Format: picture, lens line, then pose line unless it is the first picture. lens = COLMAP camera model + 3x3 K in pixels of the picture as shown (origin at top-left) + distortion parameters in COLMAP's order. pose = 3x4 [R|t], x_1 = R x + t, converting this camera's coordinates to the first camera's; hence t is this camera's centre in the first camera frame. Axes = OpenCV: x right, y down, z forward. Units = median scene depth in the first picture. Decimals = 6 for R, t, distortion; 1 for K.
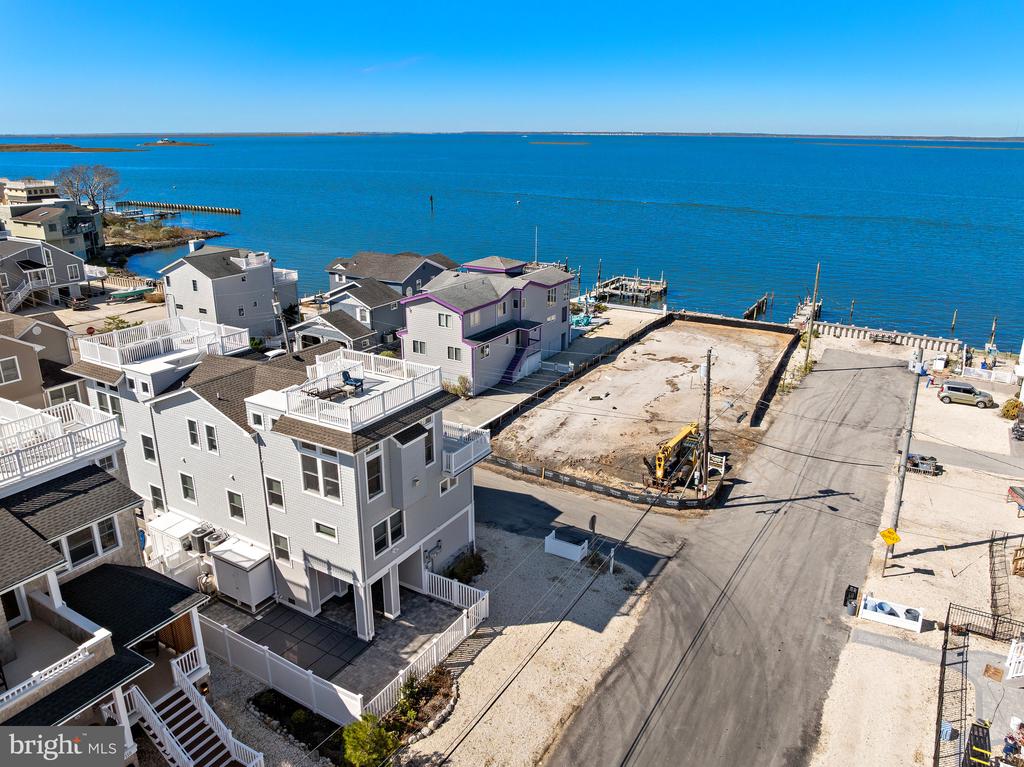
lens RADIAL K [[731.0, 0, 516.0], [0, 731.0, 383.5], [0, 0, 1]] dist [-0.034567, -0.007605]
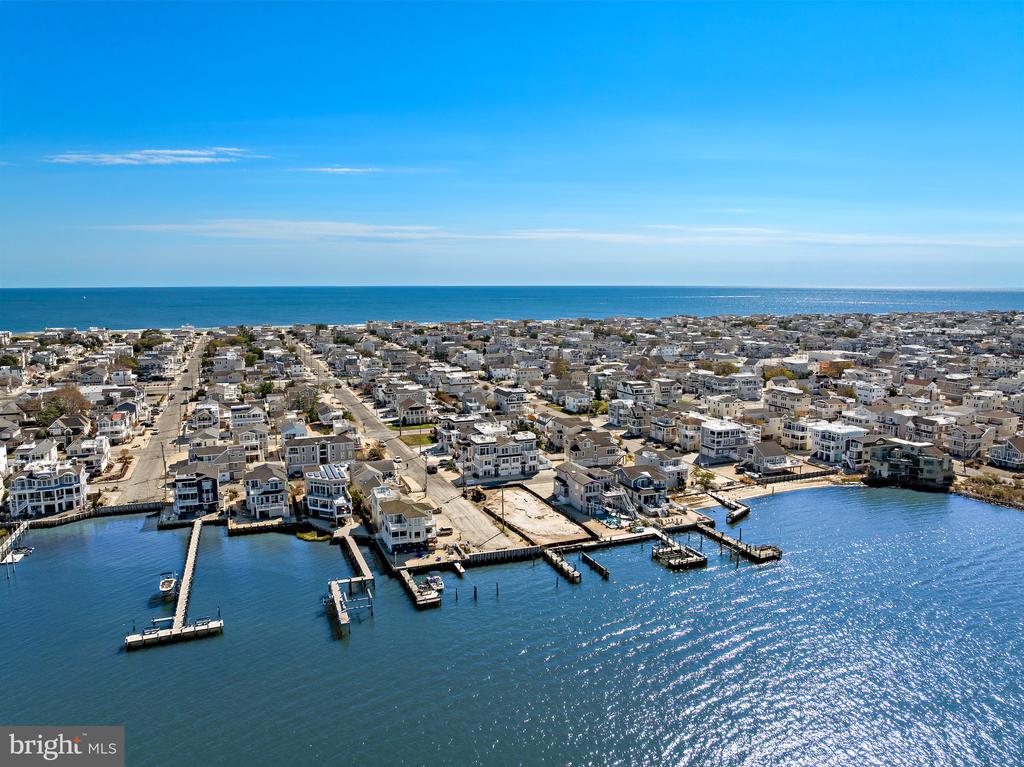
lens RADIAL K [[709.4, 0, 512.0], [0, 709.4, 383.5], [0, 0, 1]] dist [0.003390, -0.000924]
pose [[-0.621335, 0.103965, -0.776617, 2.412017], [-0.253631, 0.911109, 0.324887, -1.382243], [0.741360, 0.398838, -0.539735, 2.351749]]
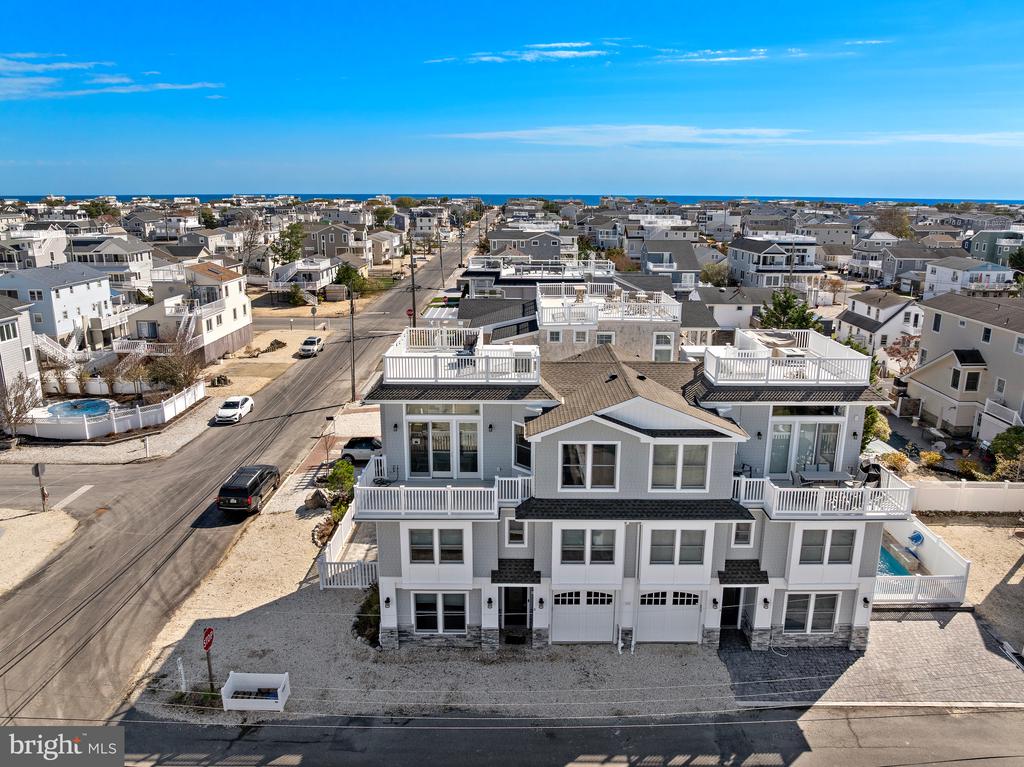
lens RADIAL K [[731.0, 0, 516.0], [0, 731.0, 383.5], [0, 0, 1]] dist [-0.034567, -0.007605]
pose [[-0.863371, 0.119923, -0.490111, 0.095732], [-0.170579, 0.844782, 0.507194, -0.239029], [0.474861, 0.521499, -0.708905, 0.895443]]
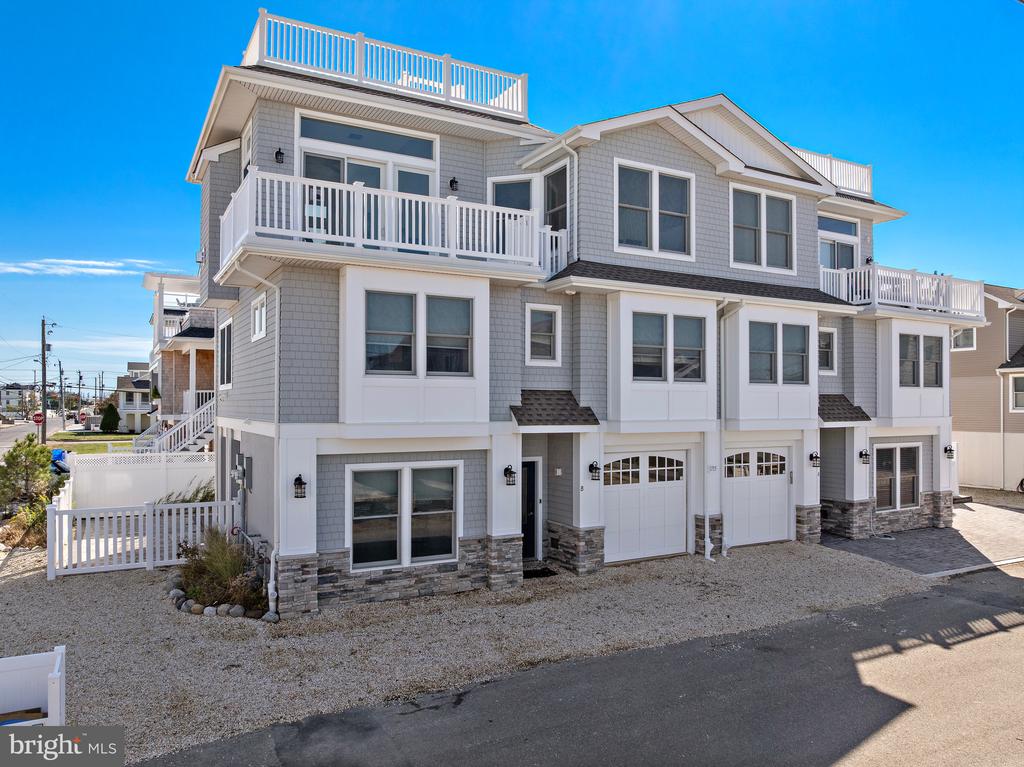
lens RADIAL K [[735.9, 0, 512.4], [0, 735.9, 402.8], [0, 0, 1]] dist [-0.042301, -0.000272]
pose [[-0.506810, -0.010319, -0.861996, 0.098741], [-0.283884, 0.946152, 0.155583, 0.045058], [0.813974, 0.323558, -0.482449, 0.743868]]
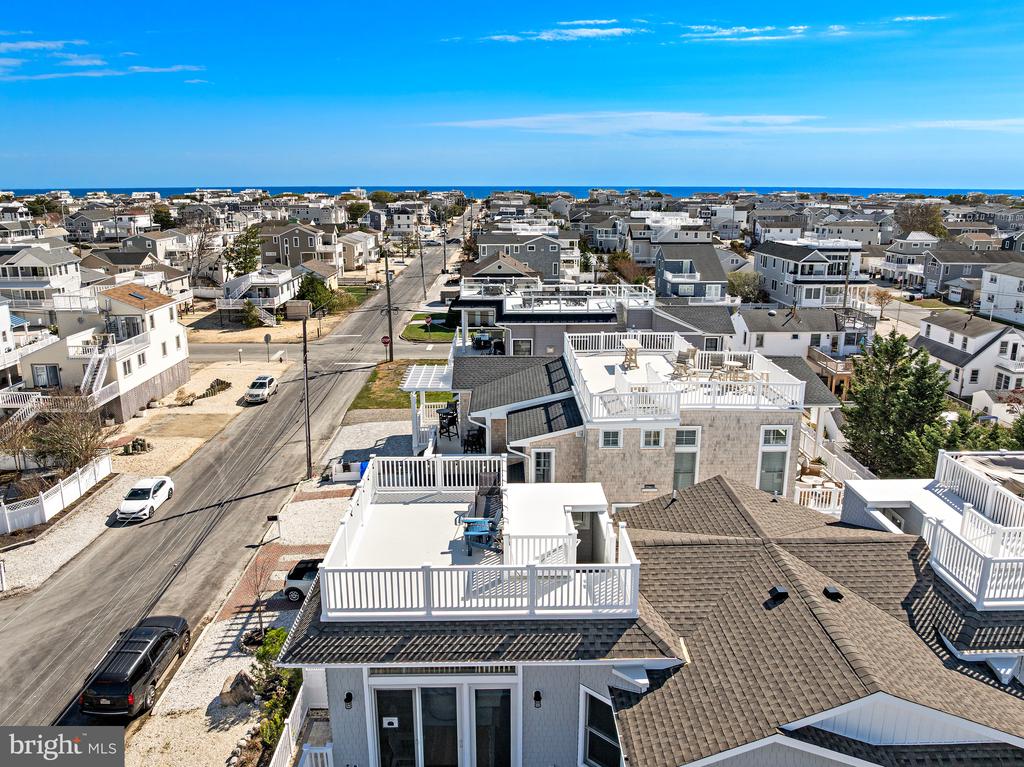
lens RADIAL K [[762.8, 0, 517.3], [0, 762.8, 384.5], [0, 0, 1]] dist [-0.040615, 0.002791]
pose [[-0.850796, 0.129169, -0.509374, 0.003235], [-0.173722, 0.845685, 0.504616, -0.184461], [0.495951, 0.517814, -0.697066, 0.690278]]
